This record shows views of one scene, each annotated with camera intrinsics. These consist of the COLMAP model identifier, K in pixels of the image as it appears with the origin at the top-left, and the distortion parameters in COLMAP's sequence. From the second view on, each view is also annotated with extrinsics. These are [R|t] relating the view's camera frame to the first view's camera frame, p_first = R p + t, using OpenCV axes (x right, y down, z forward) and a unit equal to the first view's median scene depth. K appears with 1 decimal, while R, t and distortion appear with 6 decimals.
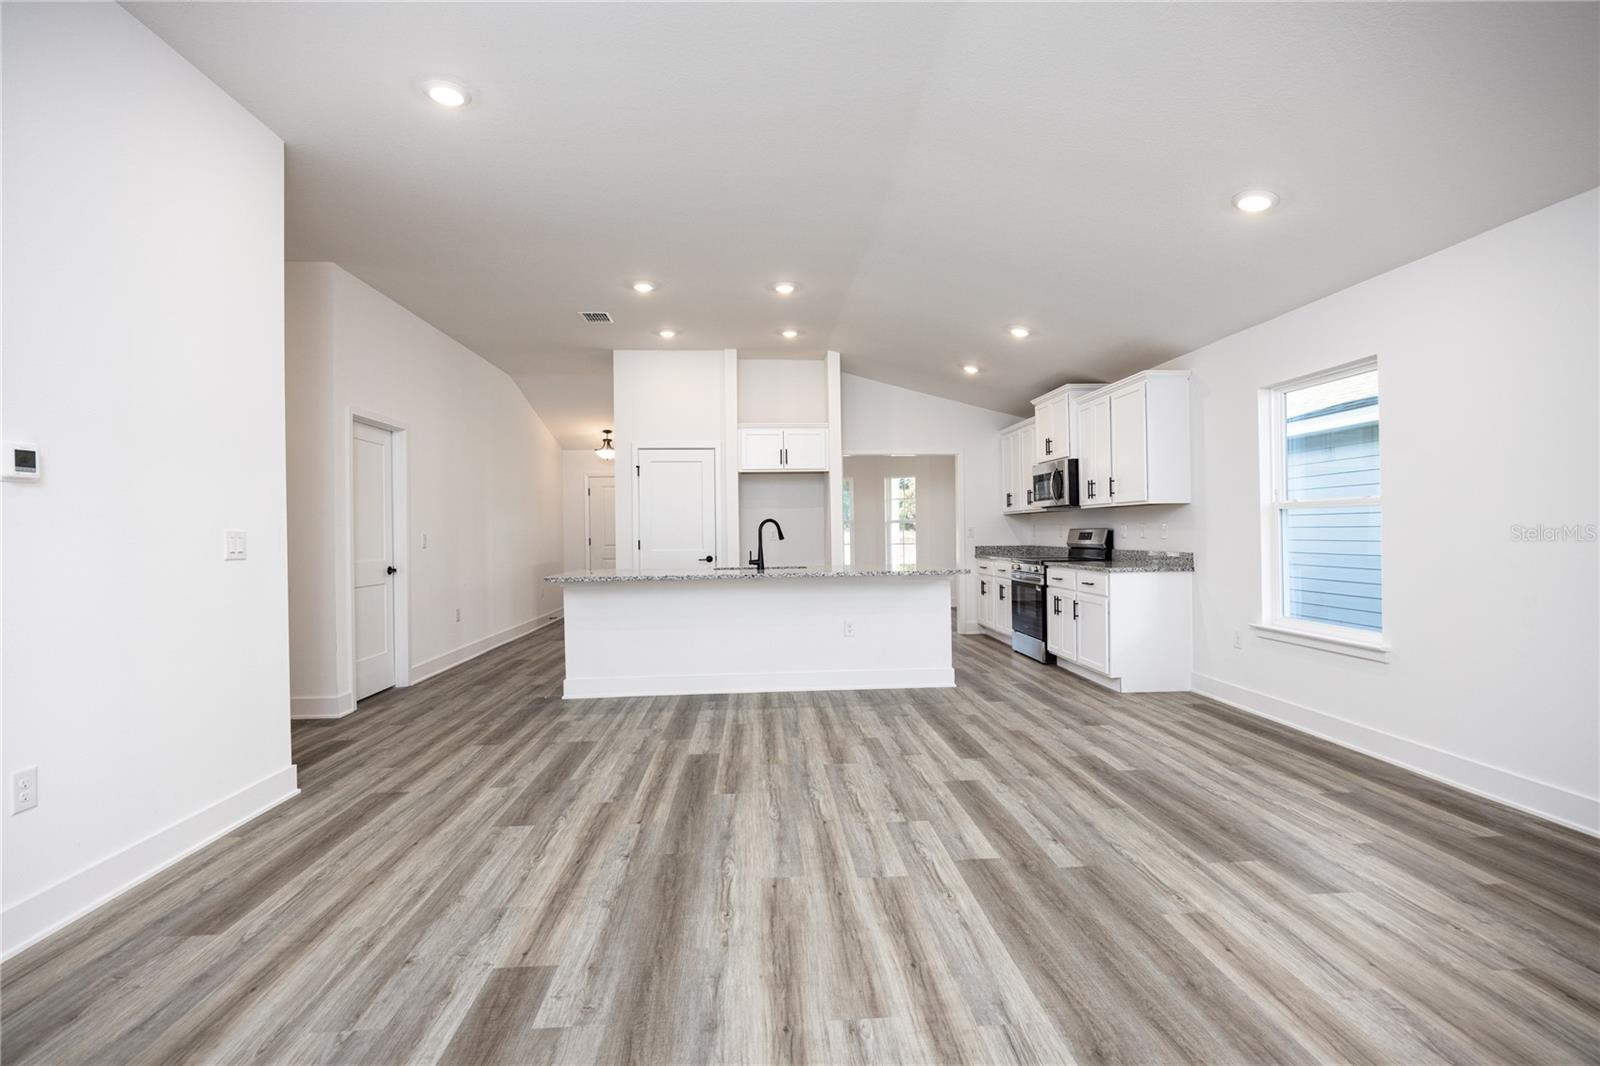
lens RADIAL K [[733.0, 0, 804.5], [0, 733.0, 531.5], [0, 0, 1]] dist [-0.006434, 0.000060]
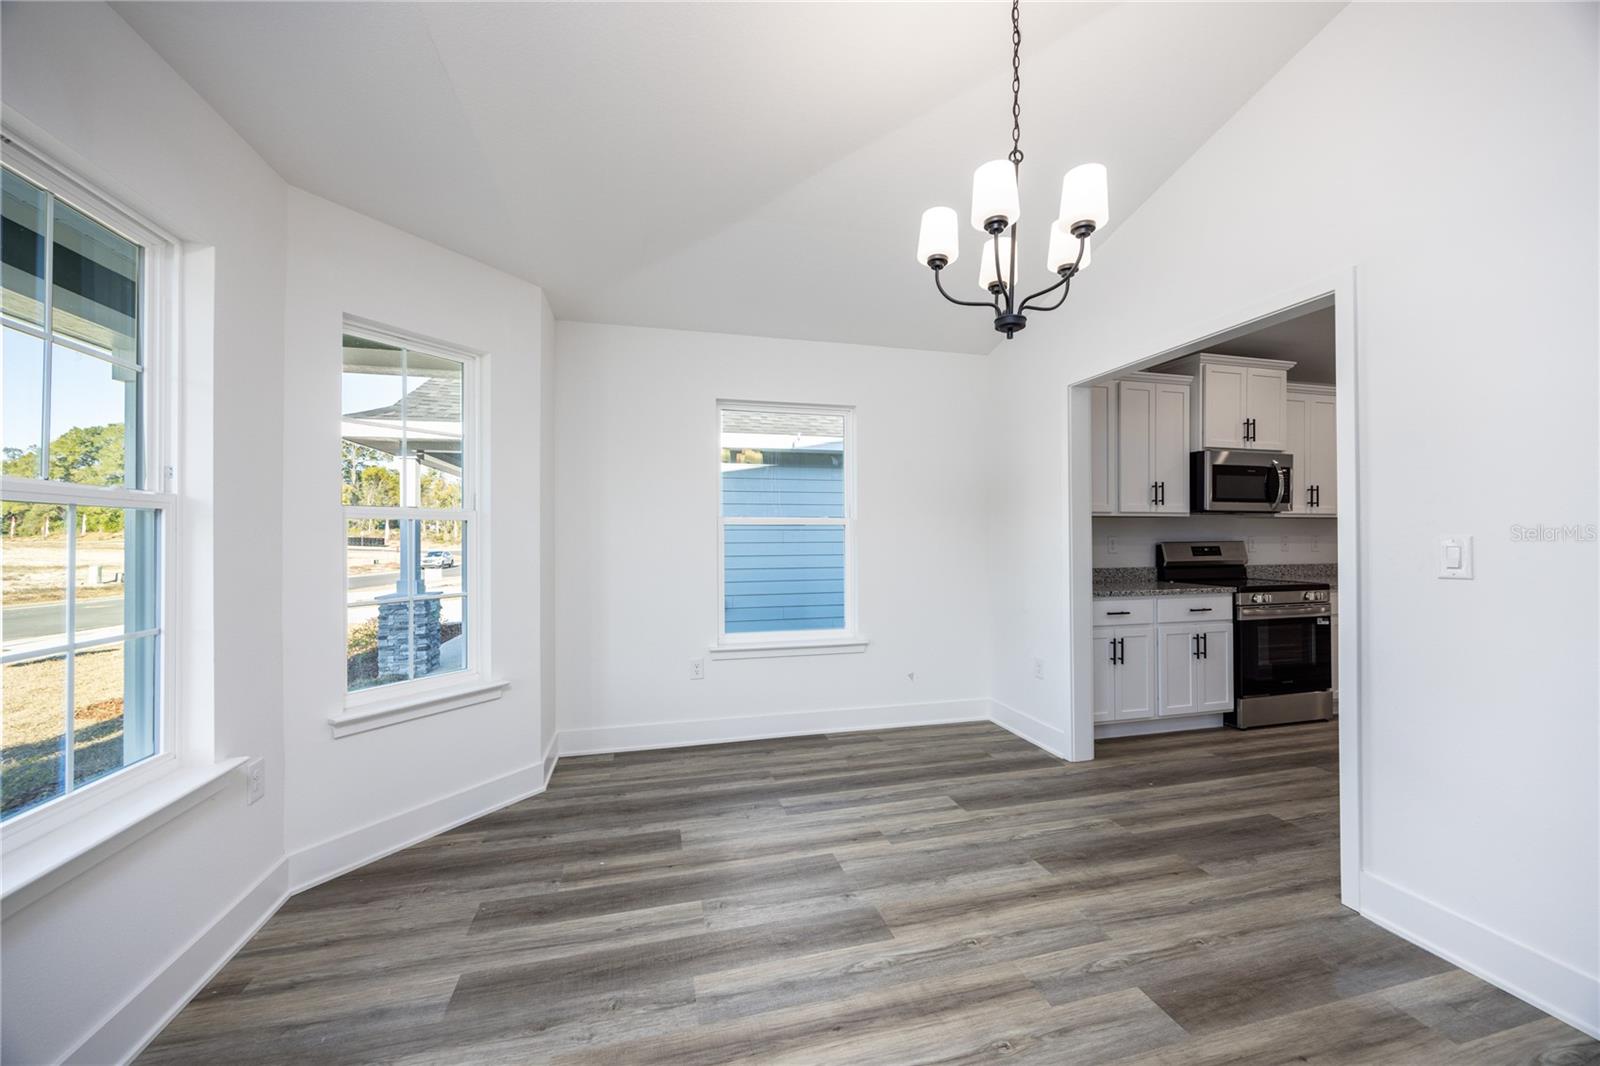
lens RADIAL K [[608.1, 0, 800.9], [0, 608.1, 531.8], [0, 0, 1]] dist [0.000827, 0.000140]
pose [[-0.193244, 0.023384, 0.980872, -0.226569], [0.007059, 0.999723, -0.022442, -0.003689], [-0.981125, 0.002587, -0.193356, 1.989573]]
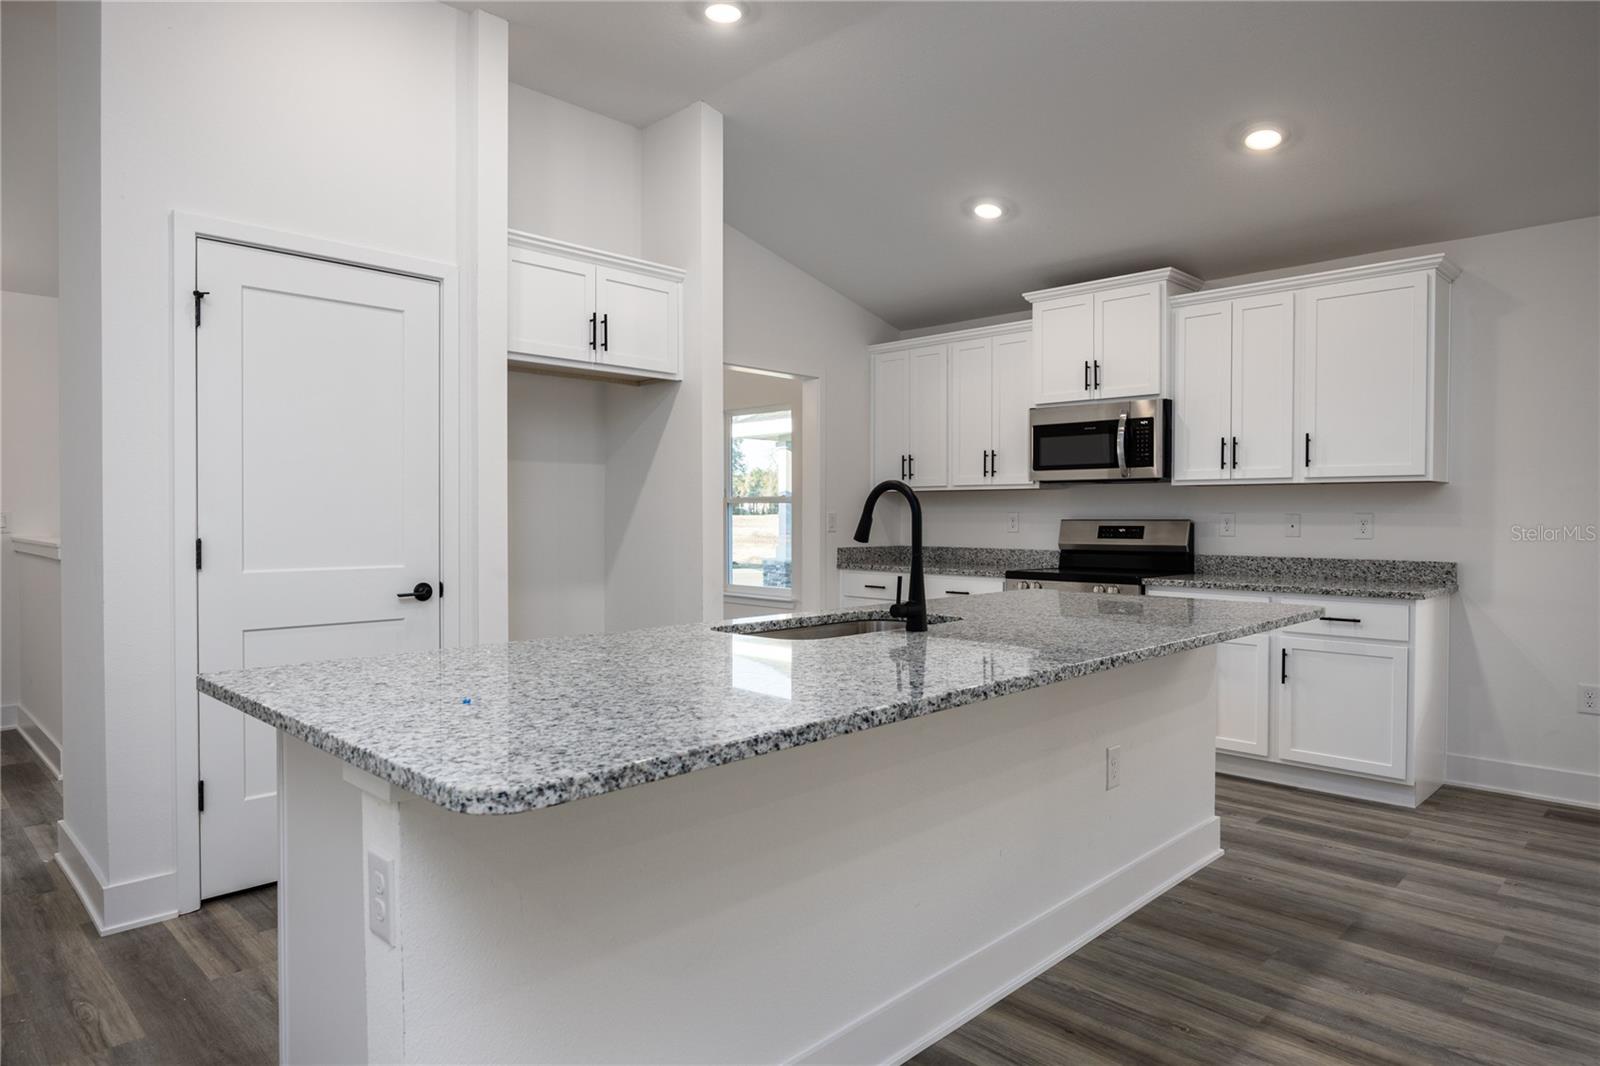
lens RADIAL K [[953.1, 0, 800.5], [0, 953.1, 531.9], [0, 0, 1]] dist [-0.005657, -0.000244]
pose [[0.749826, 0.003812, 0.661624, -0.416350], [-0.011831, 0.999901, 0.007648, 0.003934], [-0.661529, -0.013563, 0.749797, 0.754670]]
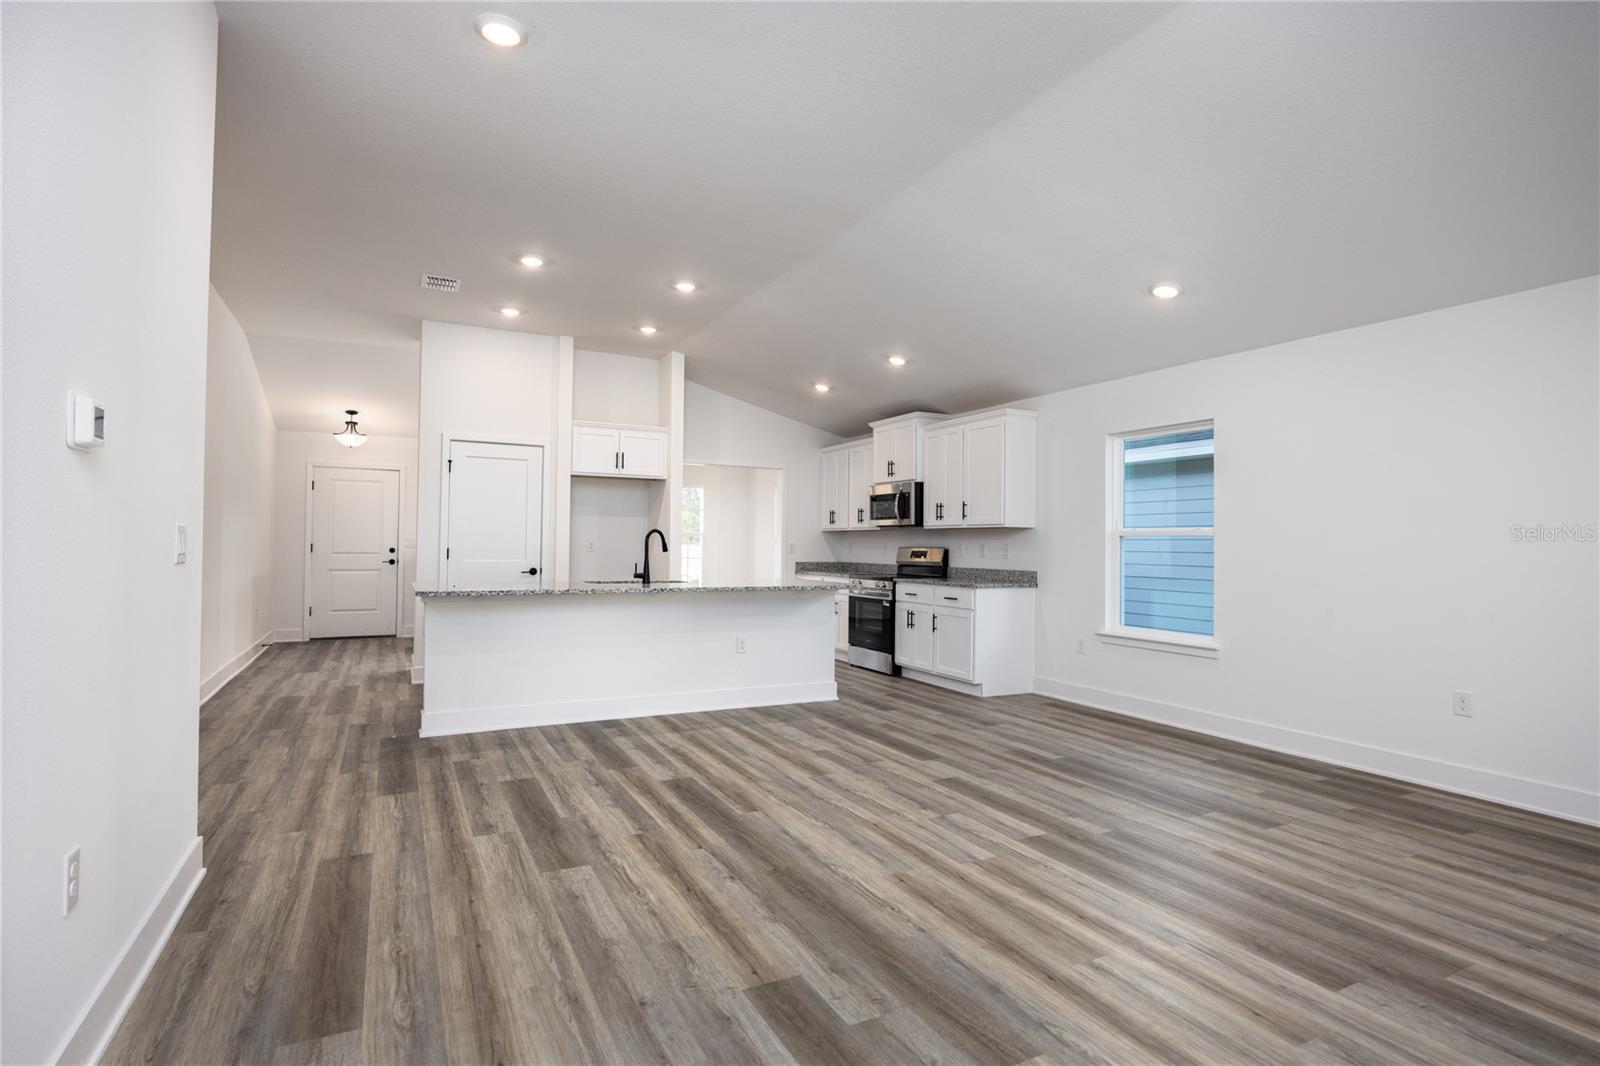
lens RADIAL K [[796.2, 0, 799.5], [0, 796.2, 541.5], [0, 0, 1]] dist [-0.002158, 0.000735]
pose [[0.920252, 0.026808, 0.390407, -0.294165], [-0.024992, 0.999640, -0.009730, 0.004004], [-0.390528, -0.000803, 0.920591, -0.000882]]
